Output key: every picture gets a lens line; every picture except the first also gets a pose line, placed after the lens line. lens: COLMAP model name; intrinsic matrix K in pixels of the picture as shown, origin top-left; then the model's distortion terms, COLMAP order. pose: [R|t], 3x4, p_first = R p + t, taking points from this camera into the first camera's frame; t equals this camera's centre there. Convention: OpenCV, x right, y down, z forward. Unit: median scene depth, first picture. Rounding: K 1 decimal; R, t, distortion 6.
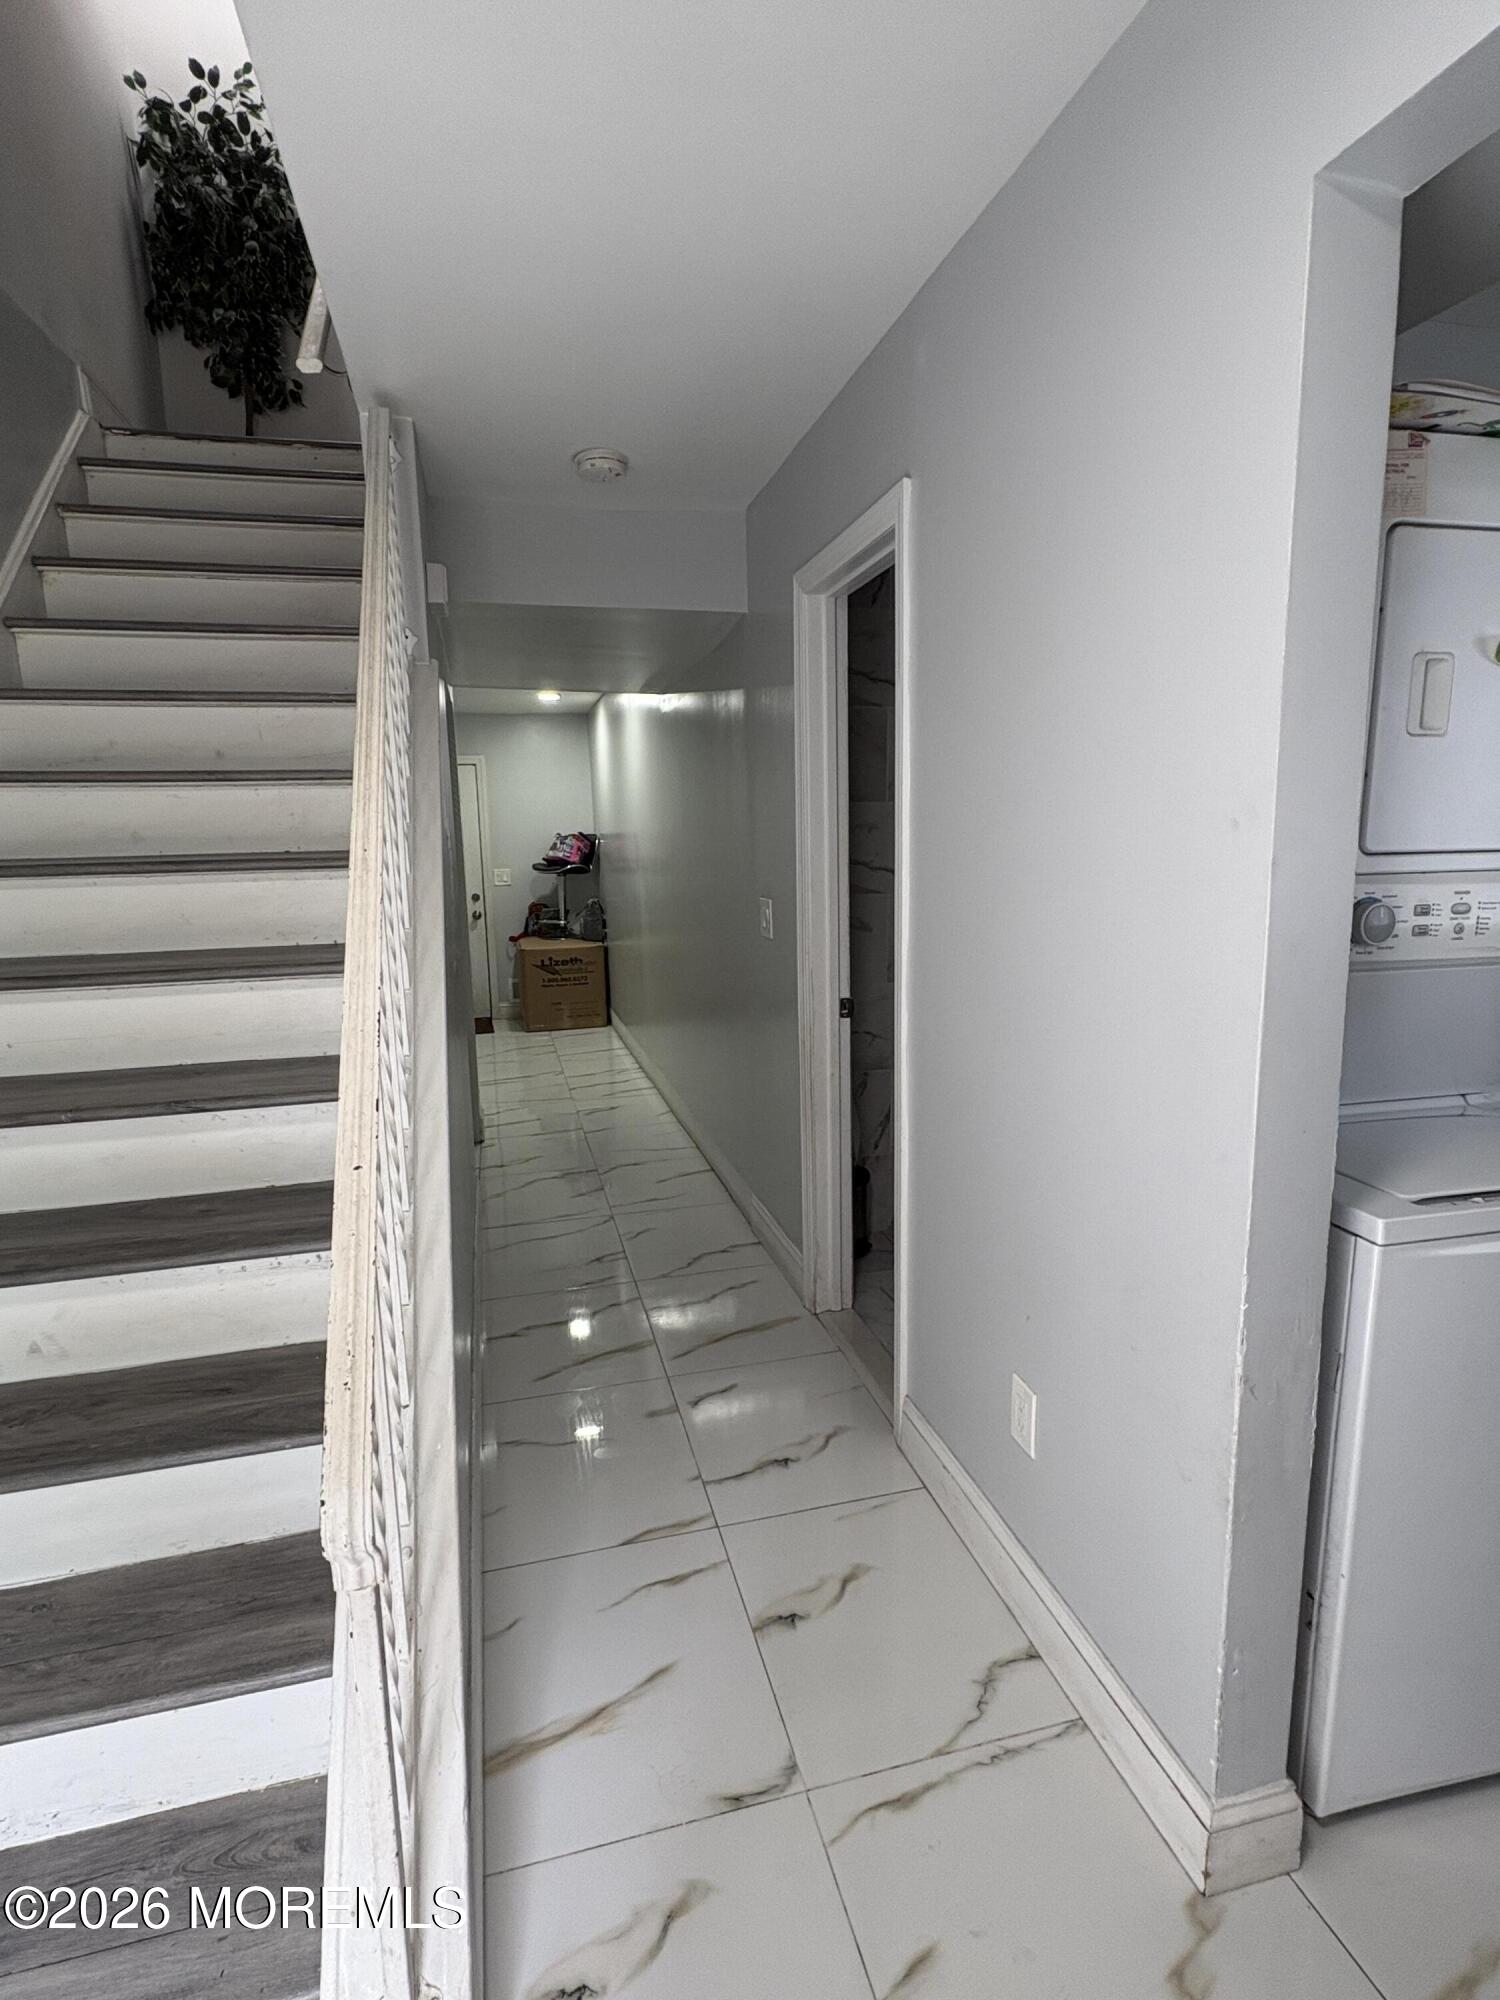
lens RADIAL K [[1004.4, 0, 745.2], [0, 1004.4, 1004.5], [0, 0, 1]] dist [0.001460, 0.000348]
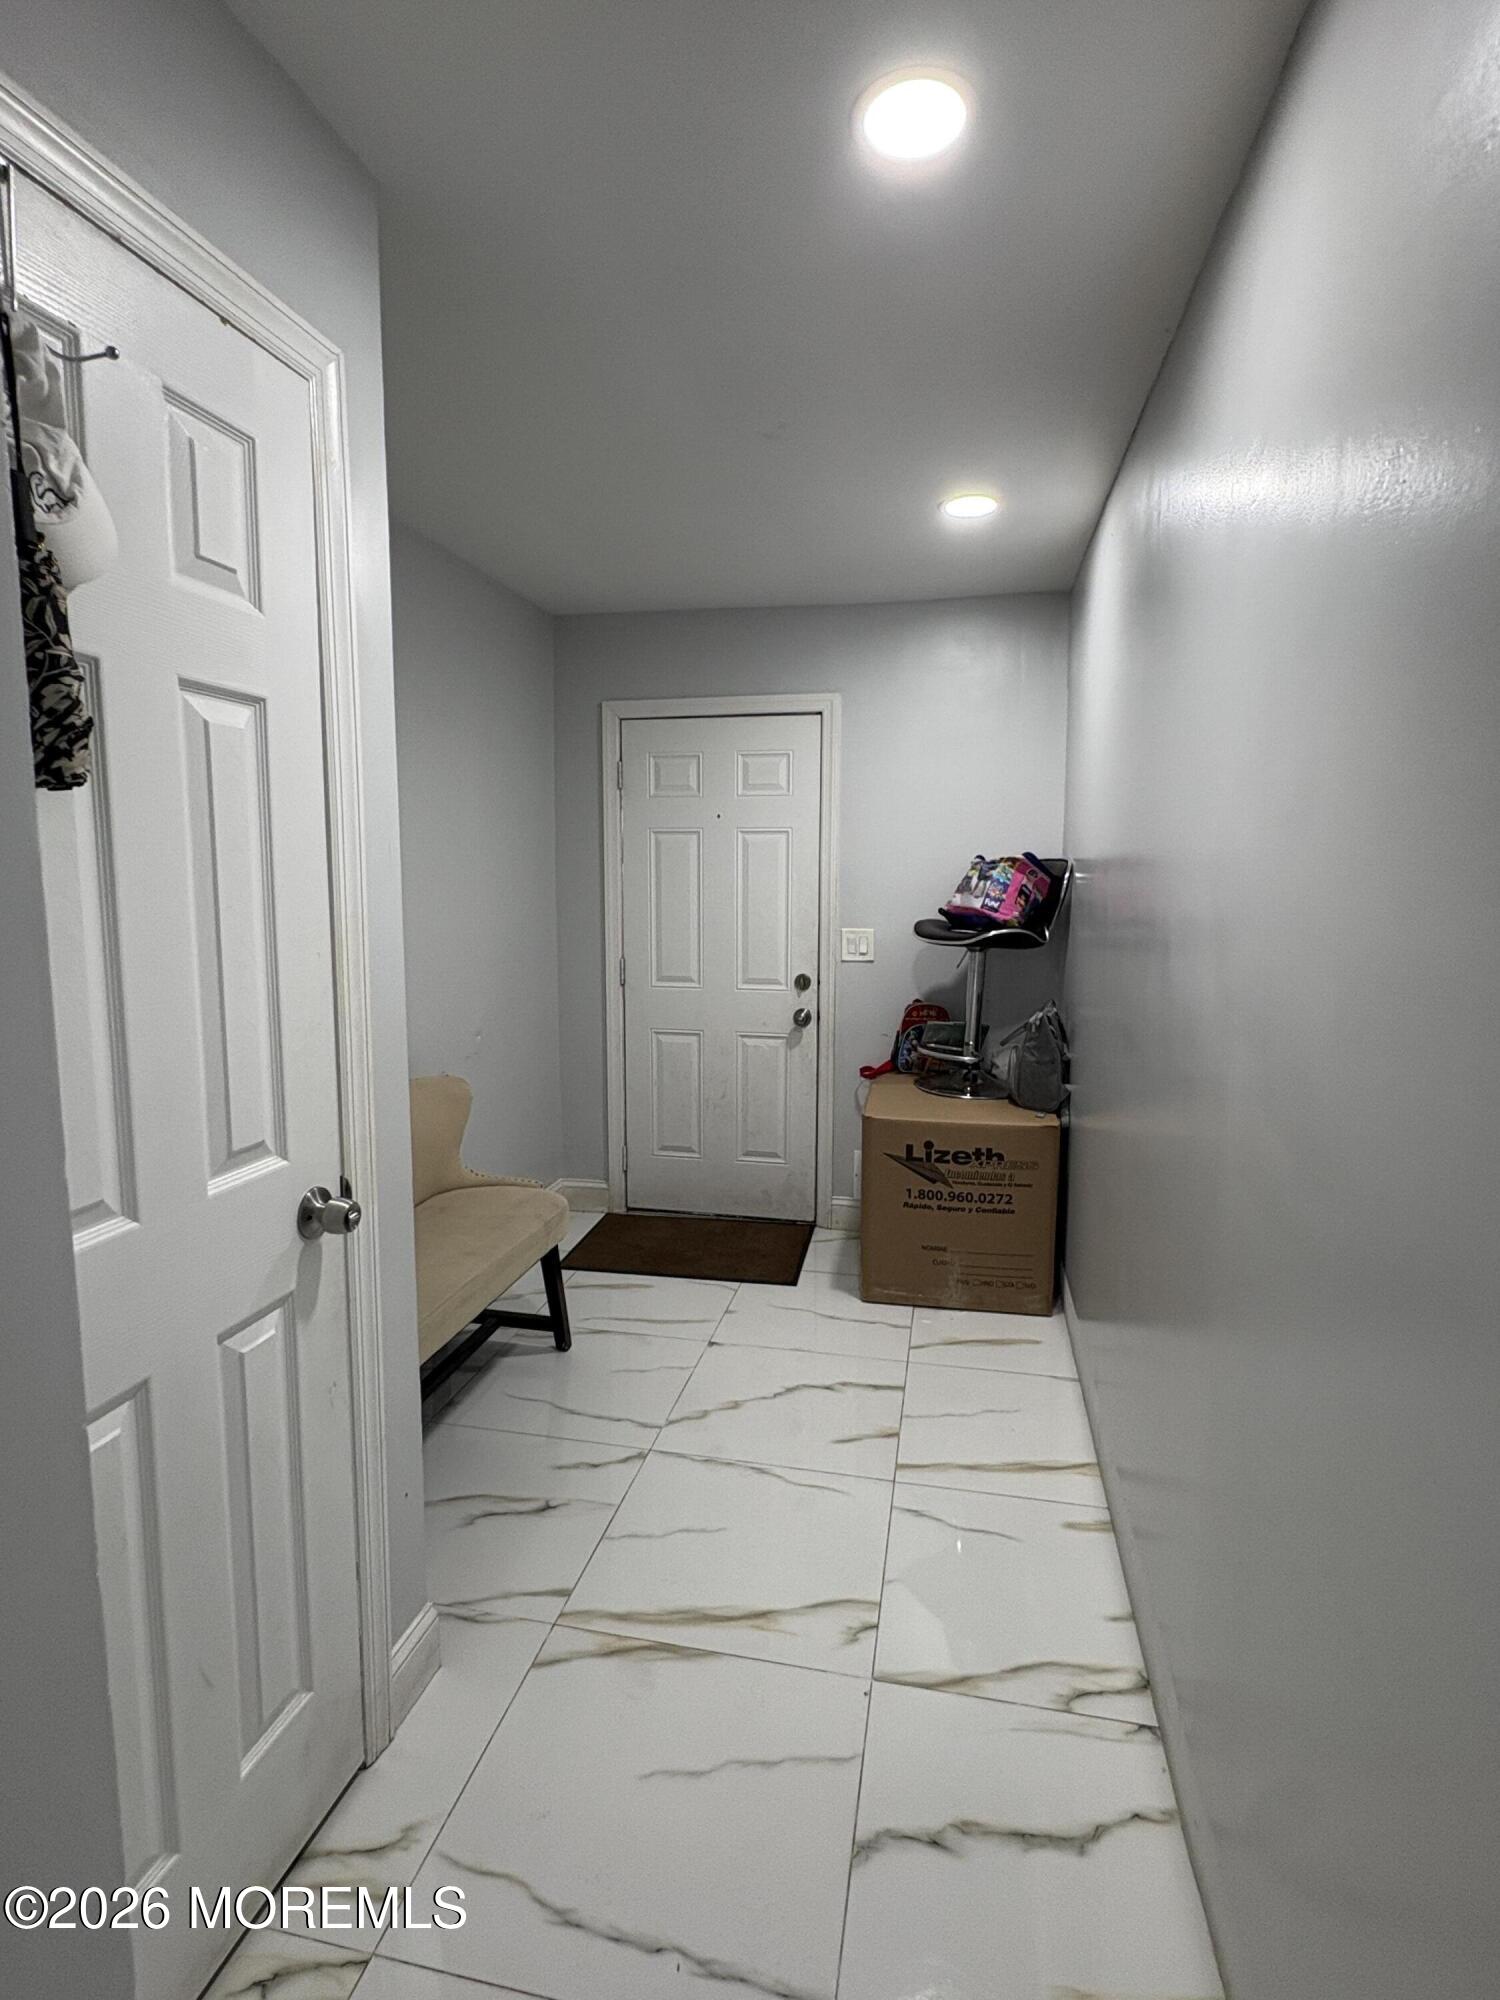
lens RADIAL K [[1004.4, 0, 733.1], [0, 1004.4, 1002.1], [0, 0, 1]] dist [0.001460, 0.000348]
pose [[0.893497, 0.079313, -0.442009, -0.081610], [-0.097058, 0.995122, -0.017635, -0.087640], [0.438454, 0.058657, 0.896837, 0.558787]]
